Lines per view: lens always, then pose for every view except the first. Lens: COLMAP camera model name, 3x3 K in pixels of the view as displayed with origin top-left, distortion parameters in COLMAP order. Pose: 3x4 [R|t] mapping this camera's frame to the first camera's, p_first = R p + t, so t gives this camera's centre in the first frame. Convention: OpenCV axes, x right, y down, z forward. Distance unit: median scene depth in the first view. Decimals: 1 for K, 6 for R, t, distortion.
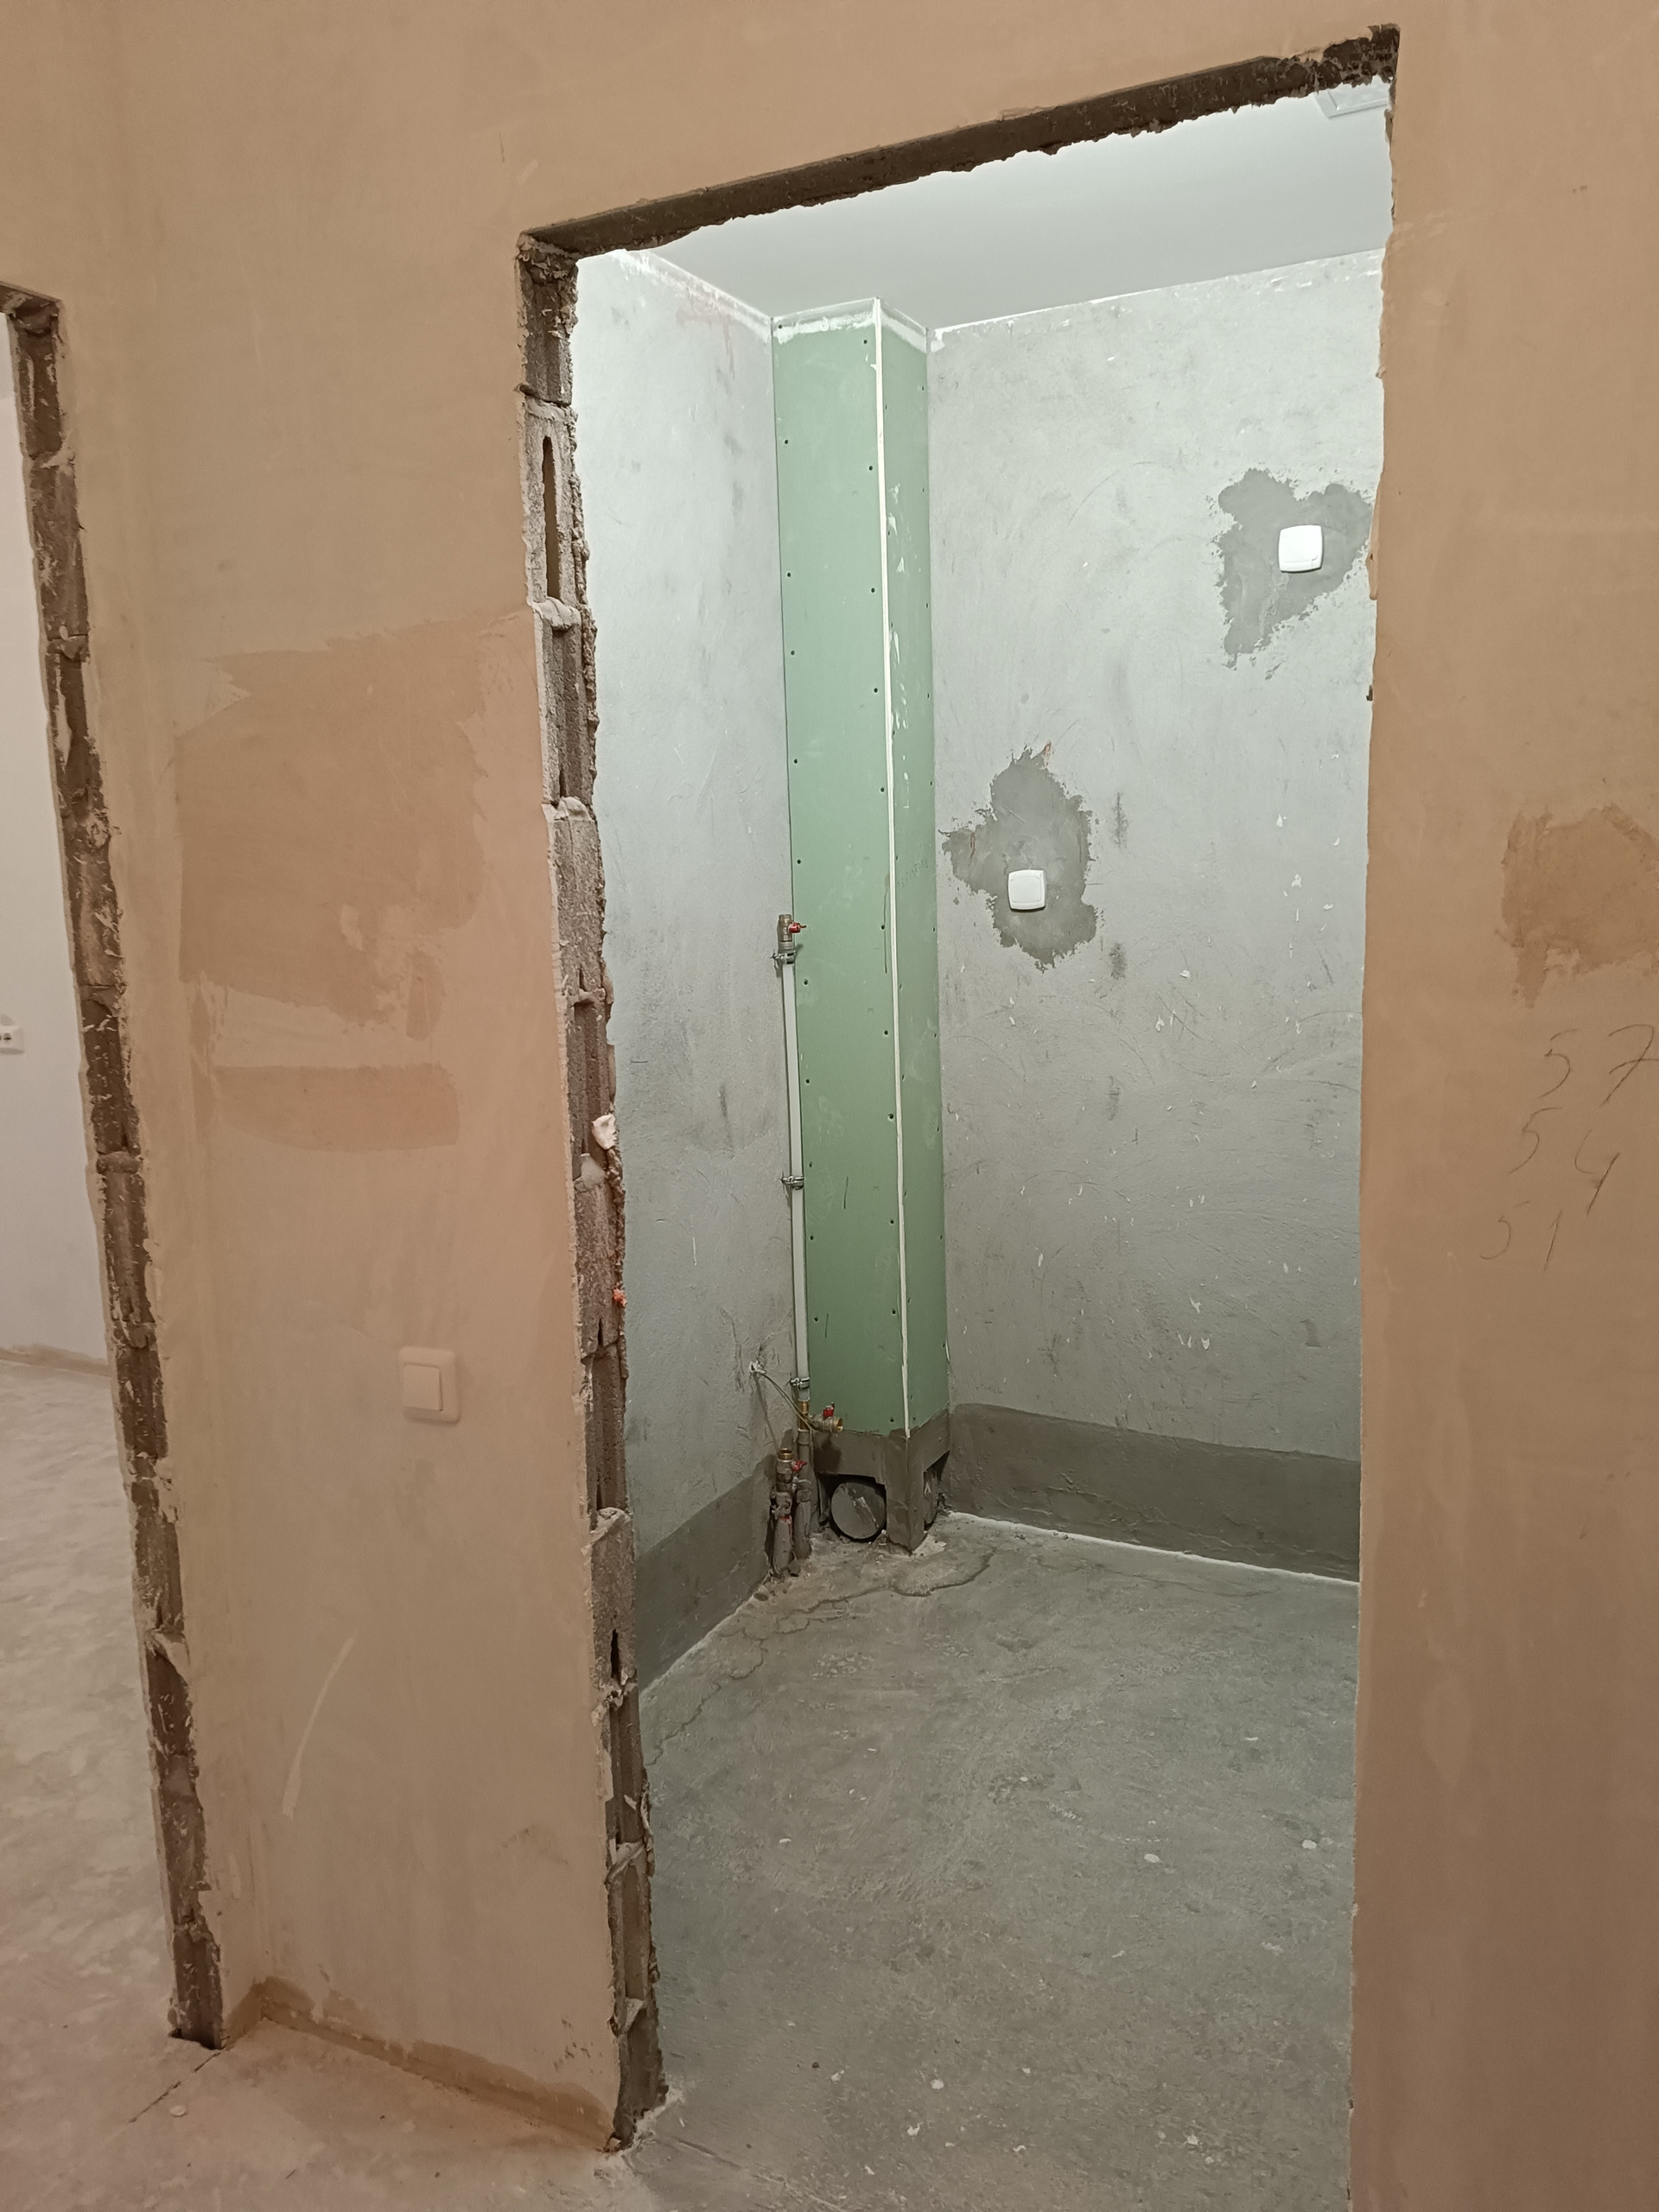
lens RADIAL K [[1630.3, 0, 771.9], [0, 1630.3, 1082.0], [0, 0, 1]] dist [0.030884, -0.038058]
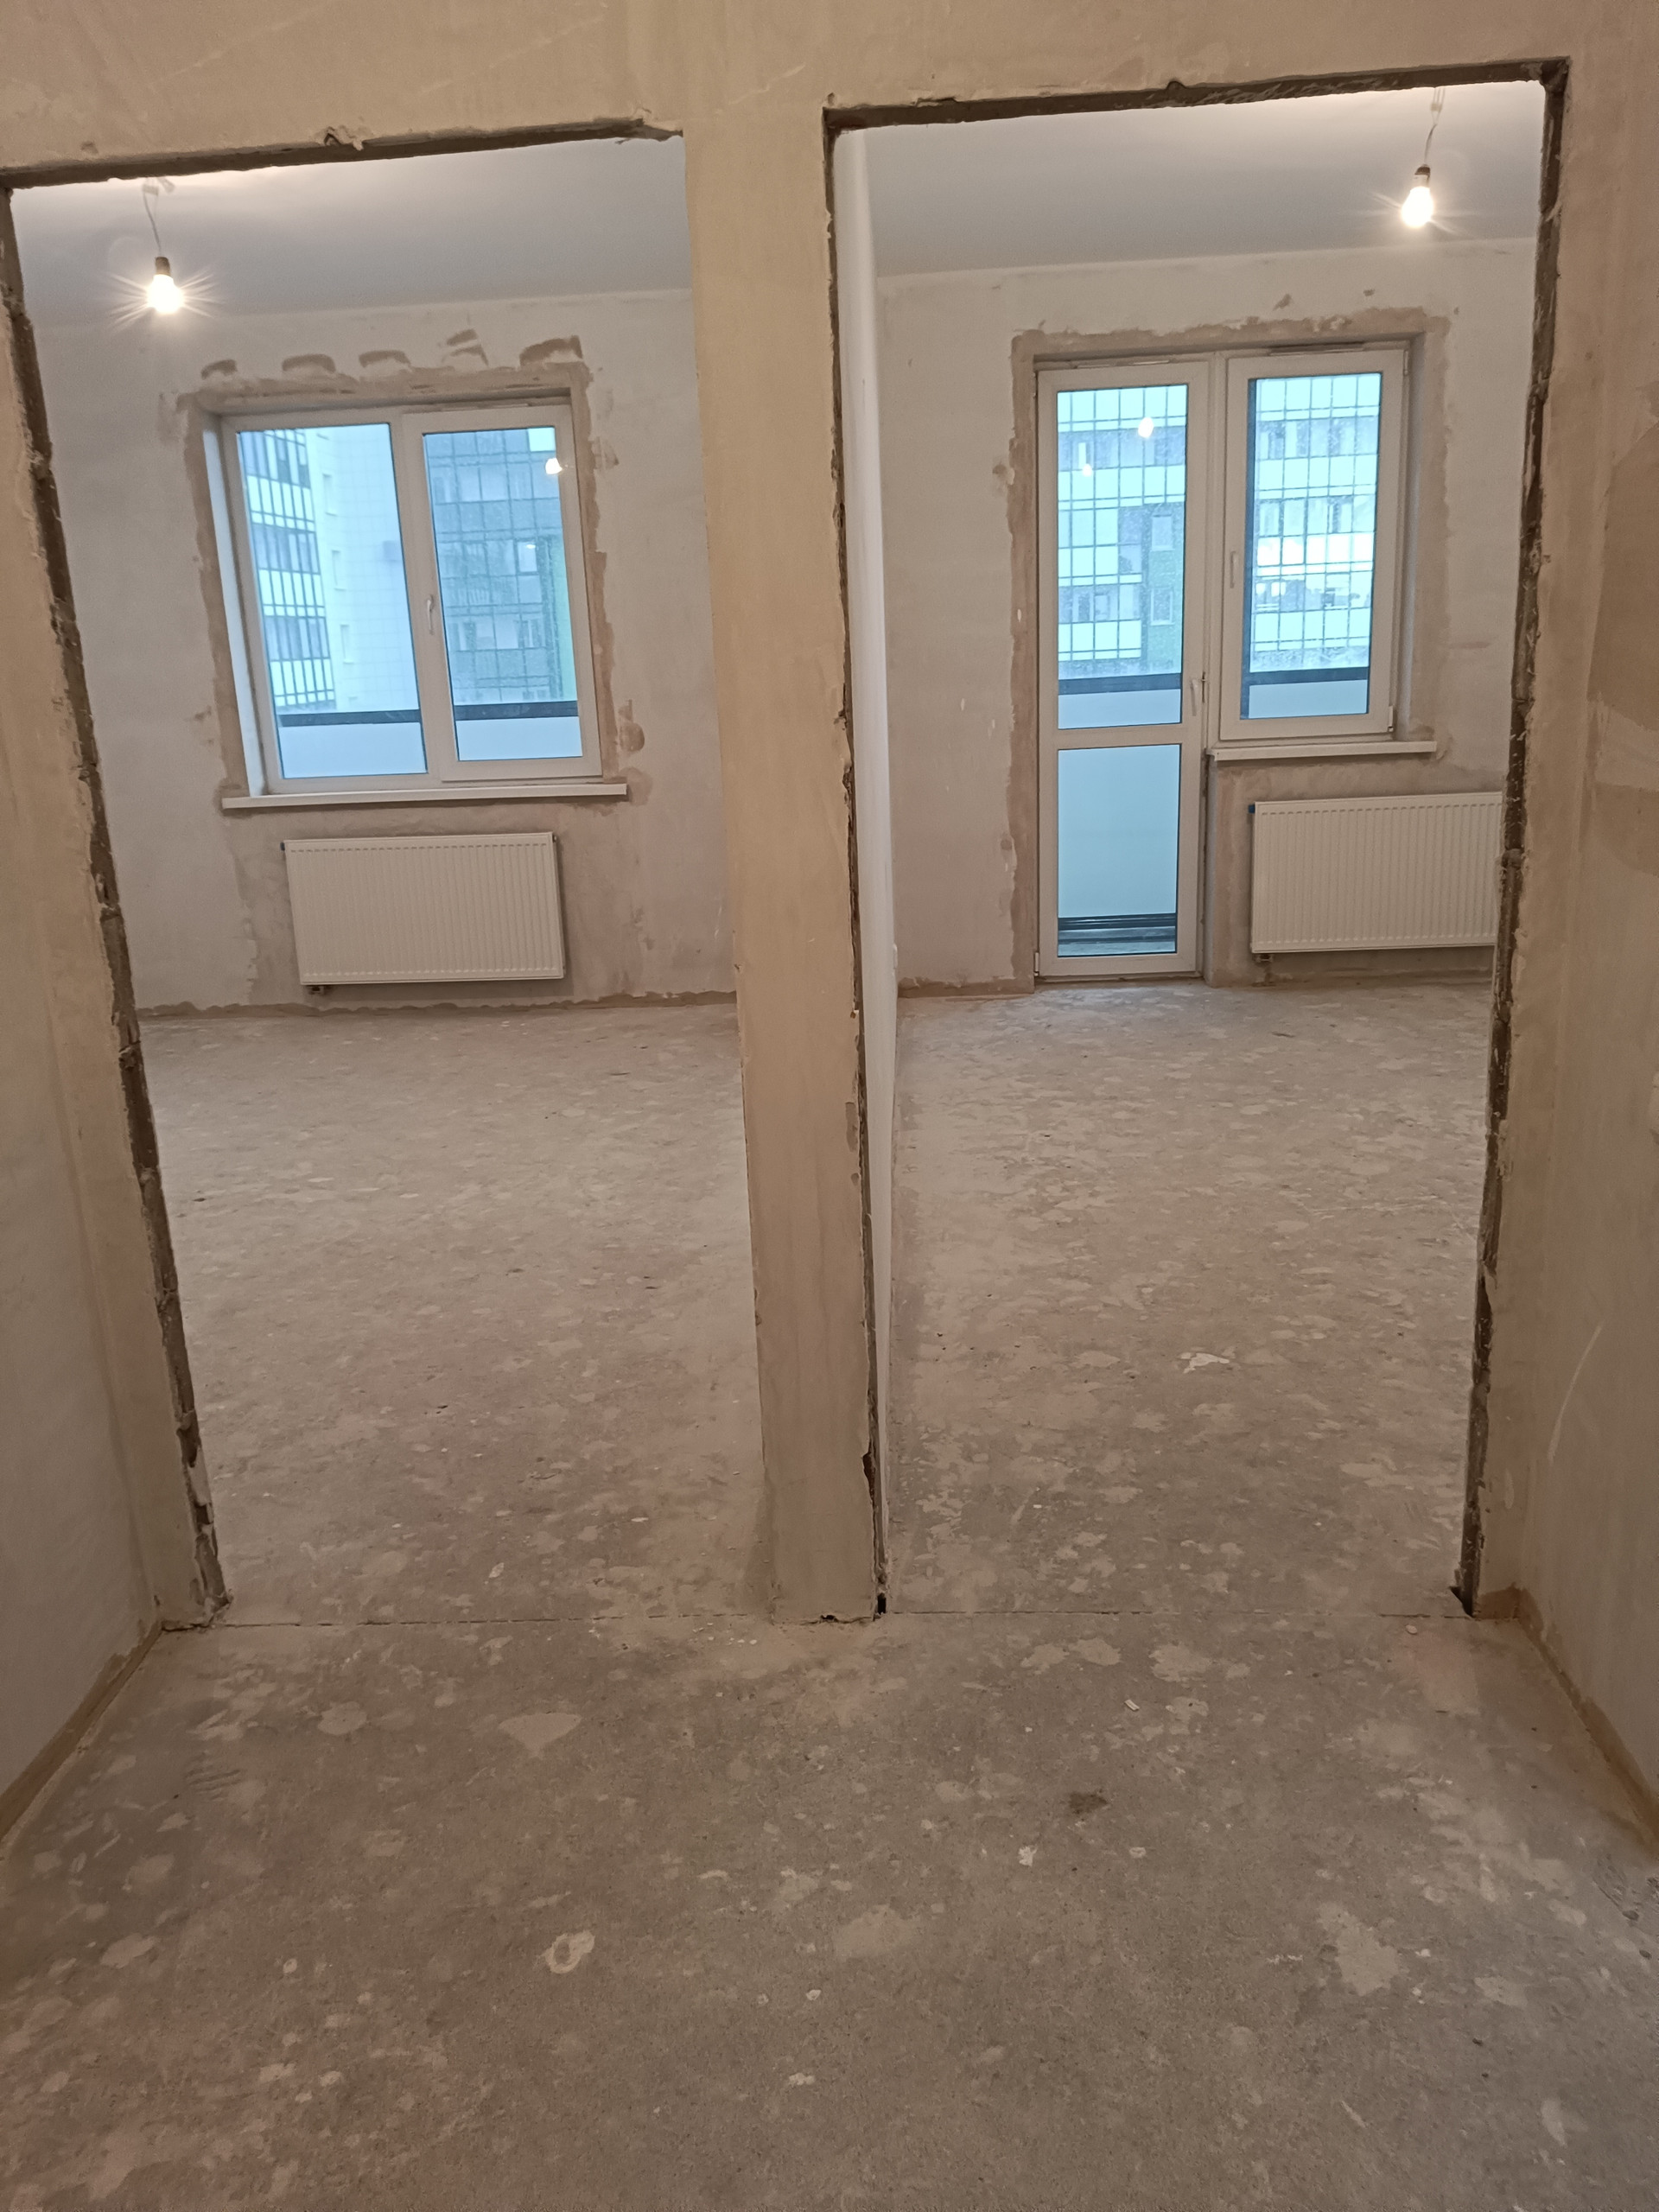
lens RADIAL K [[1630.3, 0, 806.2], [0, 1630.3, 1074.6], [0, 0, 1]] dist [0.030884, -0.038058]
pose [[0.401598, 0.254311, -0.879799, 0.419163], [-0.099886, 0.967104, 0.233952, -0.021886], [0.910353, -0.006075, 0.413789, 0.068701]]
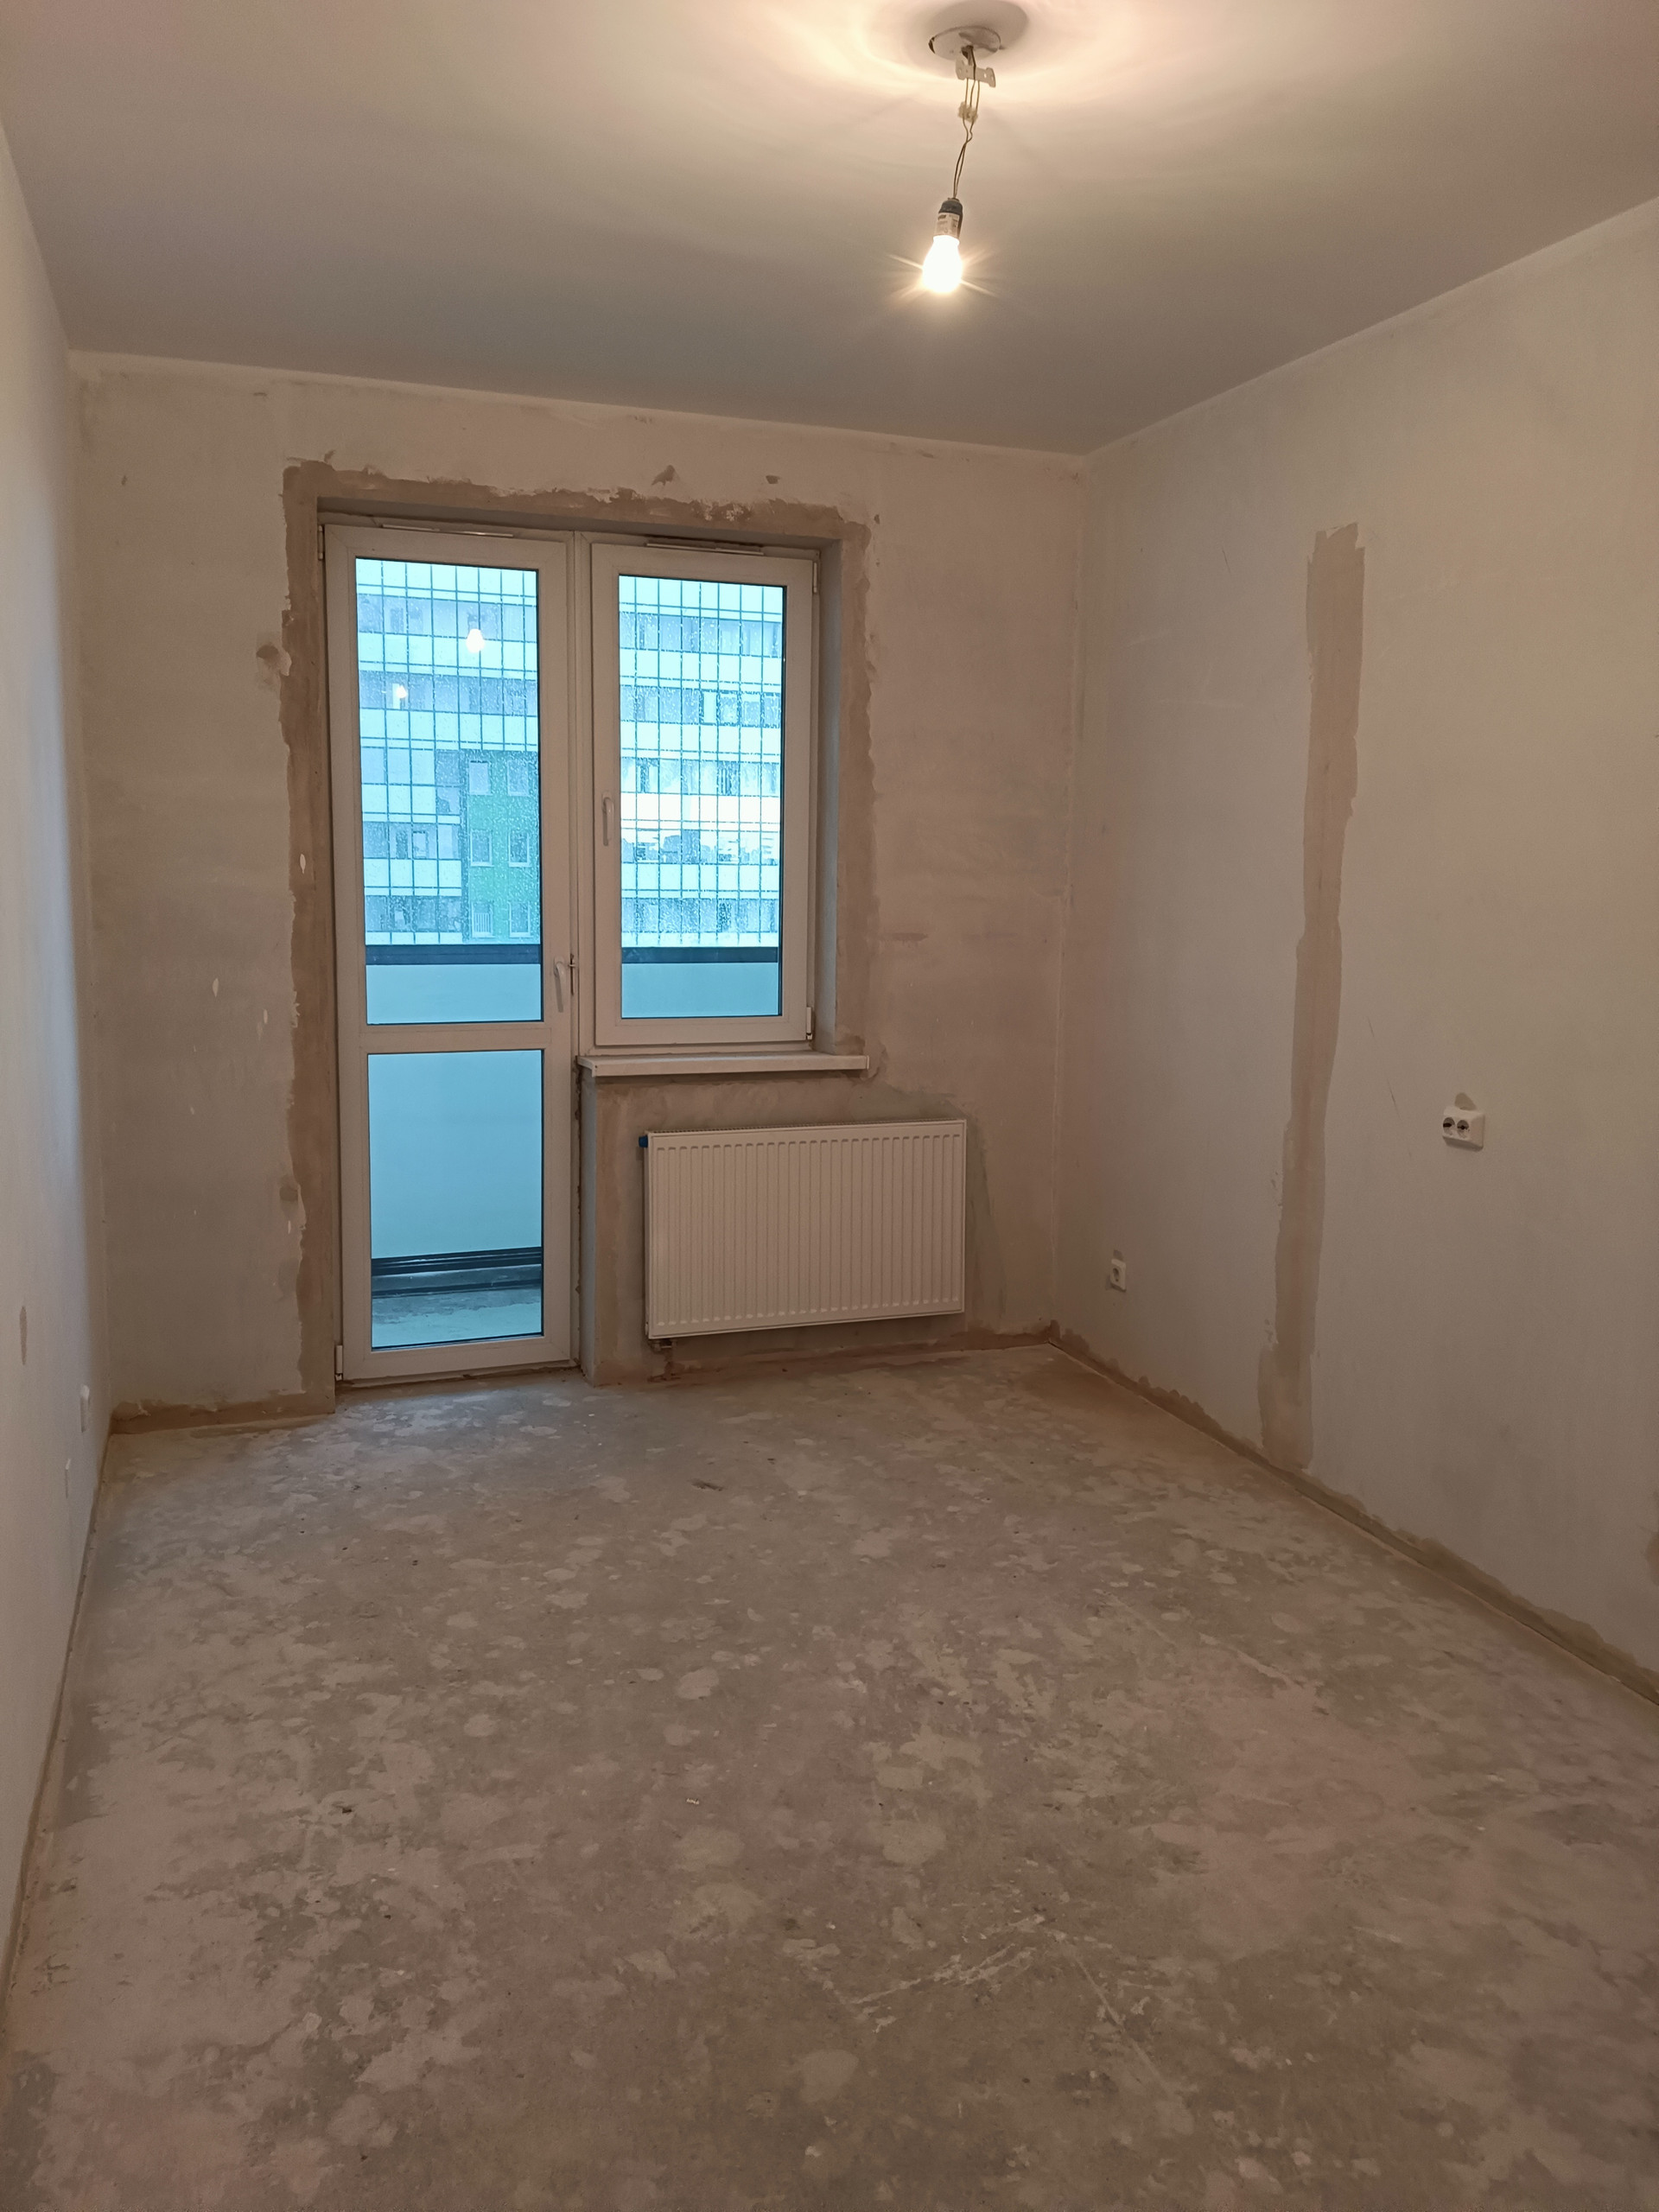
lens RADIAL K [[1630.3, 0, 811.8], [0, 1630.3, 1067.8], [0, 0, 1]] dist [0.030884, -0.038058]
pose [[0.729157, 0.132867, -0.671325, -0.449050], [-0.136462, 0.989500, 0.047621, -0.108642], [0.670603, 0.056887, 0.739632, 0.626418]]
